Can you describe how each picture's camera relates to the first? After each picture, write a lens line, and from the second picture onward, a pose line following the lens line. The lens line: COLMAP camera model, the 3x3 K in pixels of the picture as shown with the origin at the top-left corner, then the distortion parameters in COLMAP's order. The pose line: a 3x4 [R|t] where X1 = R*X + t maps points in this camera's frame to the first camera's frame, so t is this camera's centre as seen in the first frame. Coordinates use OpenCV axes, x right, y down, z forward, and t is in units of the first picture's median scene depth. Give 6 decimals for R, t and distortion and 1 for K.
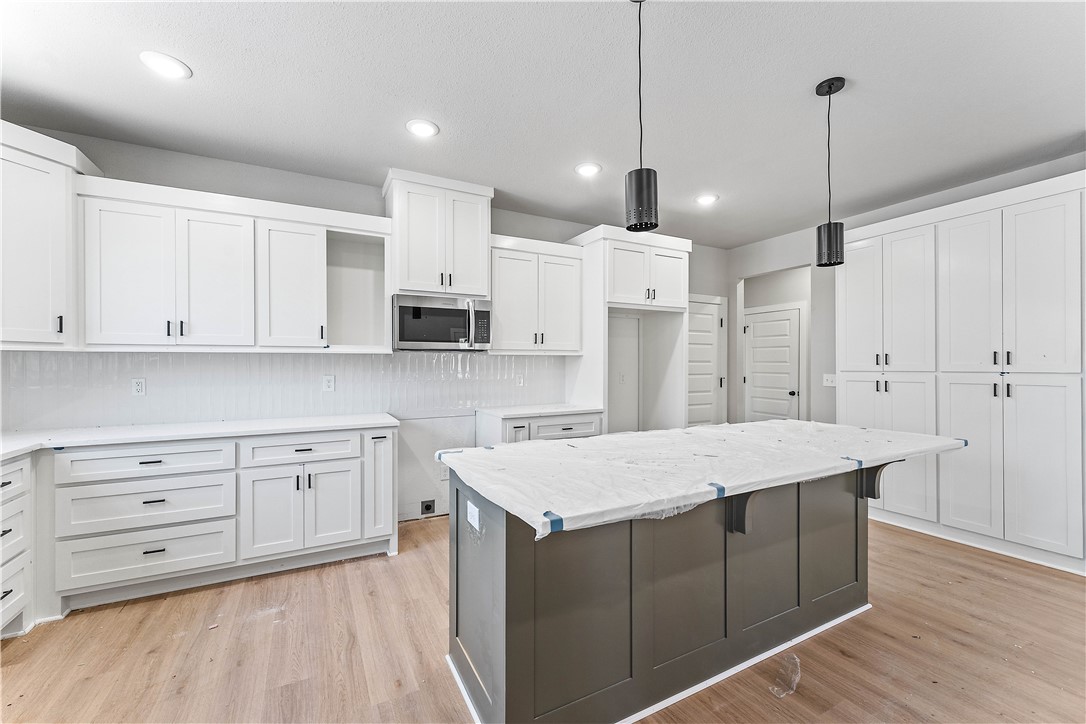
lens RADIAL K [[432.8, 0, 535.9], [0, 432.8, 364.6], [0, 0, 1]] dist [-0.002582, -0.000118]
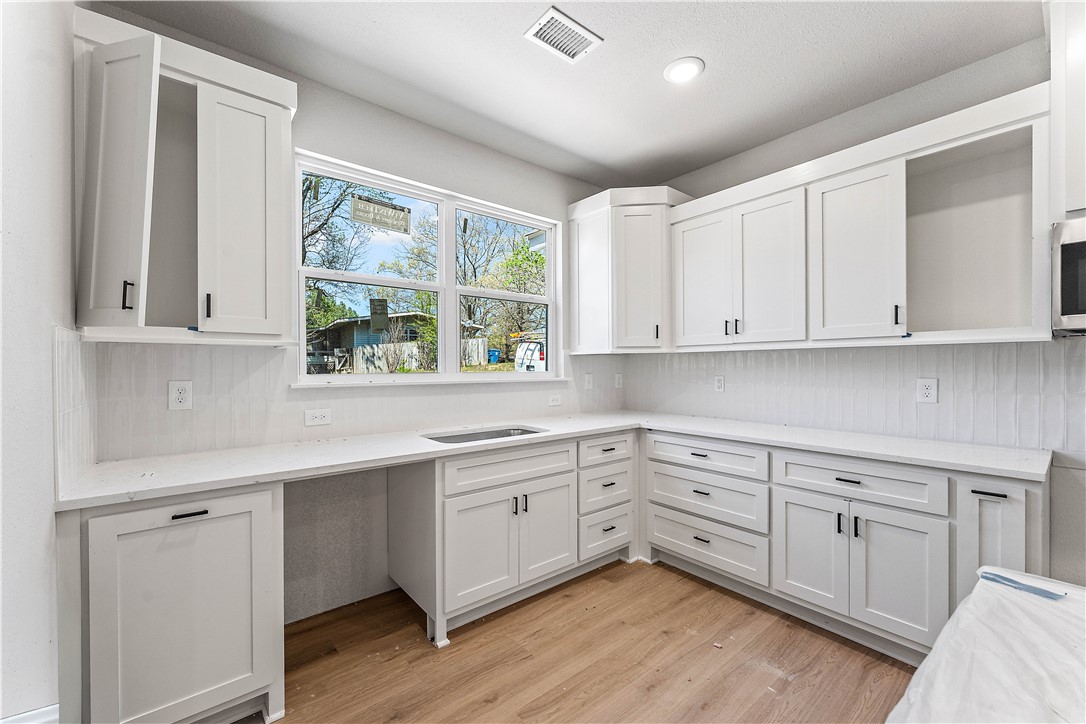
lens RADIAL K [[435.8, 0, 540.4], [0, 435.8, 368.5], [0, 0, 1]] dist [-0.000625, -0.000023]
pose [[0.201970, 0.007137, -0.979366, 0.071612], [0.002591, 0.999966, 0.007822, 0.003353], [0.979388, -0.004117, 0.201945, 0.358949]]
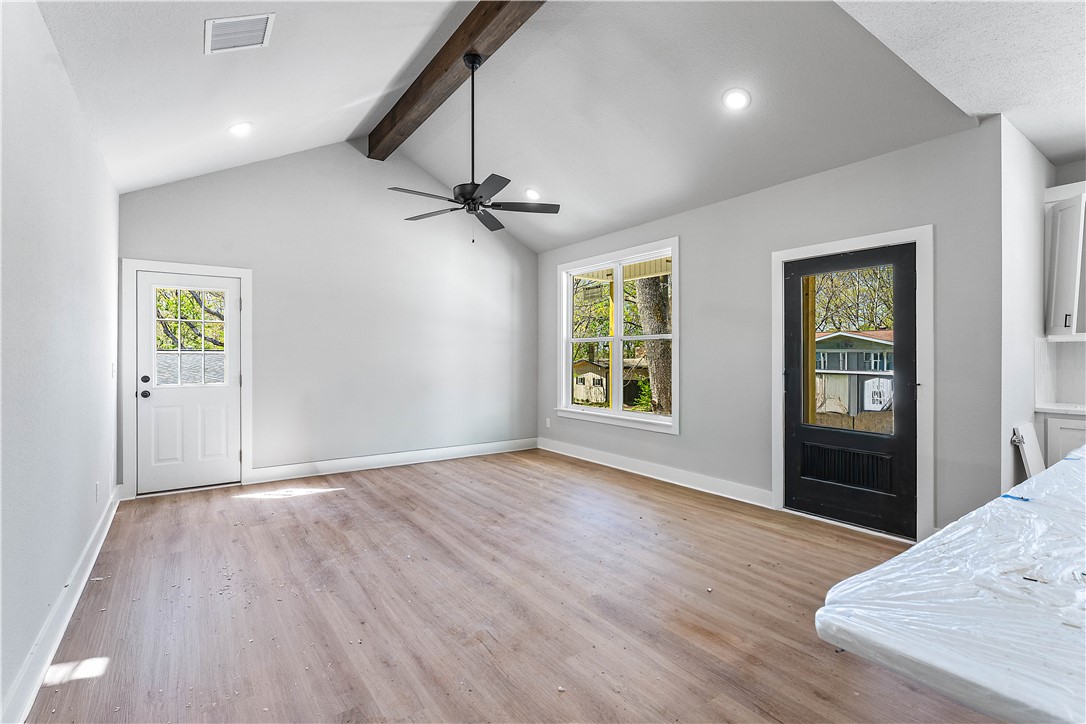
lens RADIAL K [[501.8, 0, 536.2], [0, 501.8, 356.7], [0, 0, 1]] dist [0.001347, -0.000206]
pose [[-0.990299, 0.002613, -0.138926, 1.014838], [0.002318, 0.999995, 0.002281, 0.006218], [0.138931, 0.001937, -0.990300, 1.086827]]
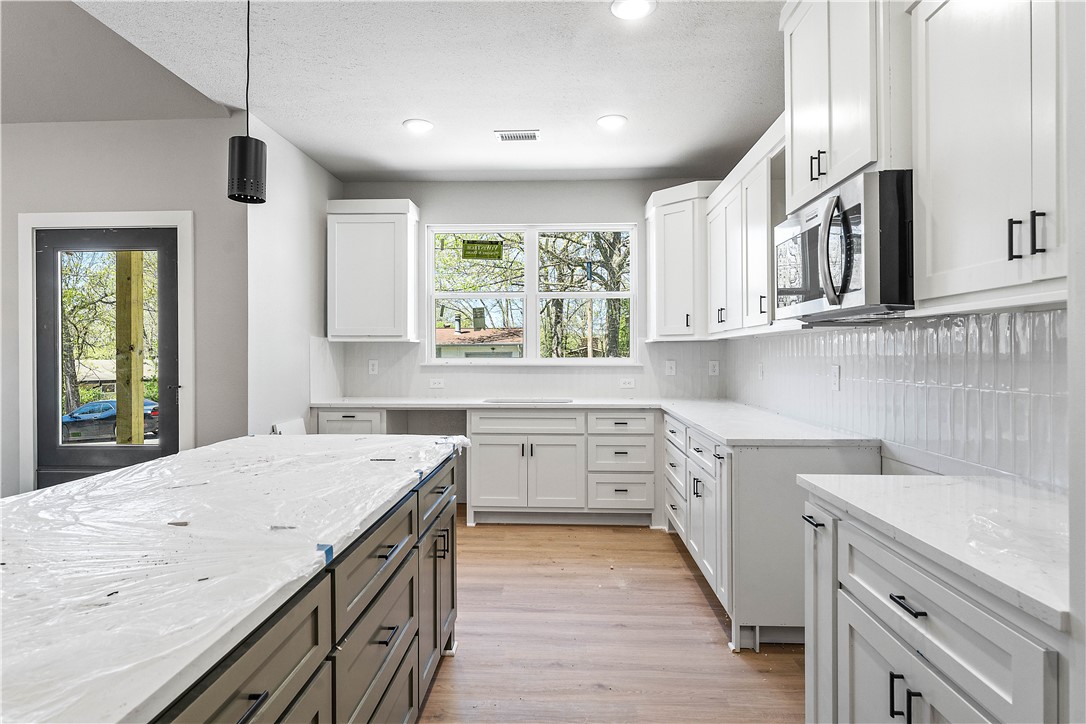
lens RADIAL K [[582.2, 0, 538.5], [0, 582.2, 355.8], [0, 0, 1]] dist [-0.004767, -0.000783]
pose [[-0.499361, 0.003915, -0.866385, 0.618308], [0.001739, 0.999992, 0.003516, 0.008784], [0.866392, 0.000249, -0.499364, 1.329548]]
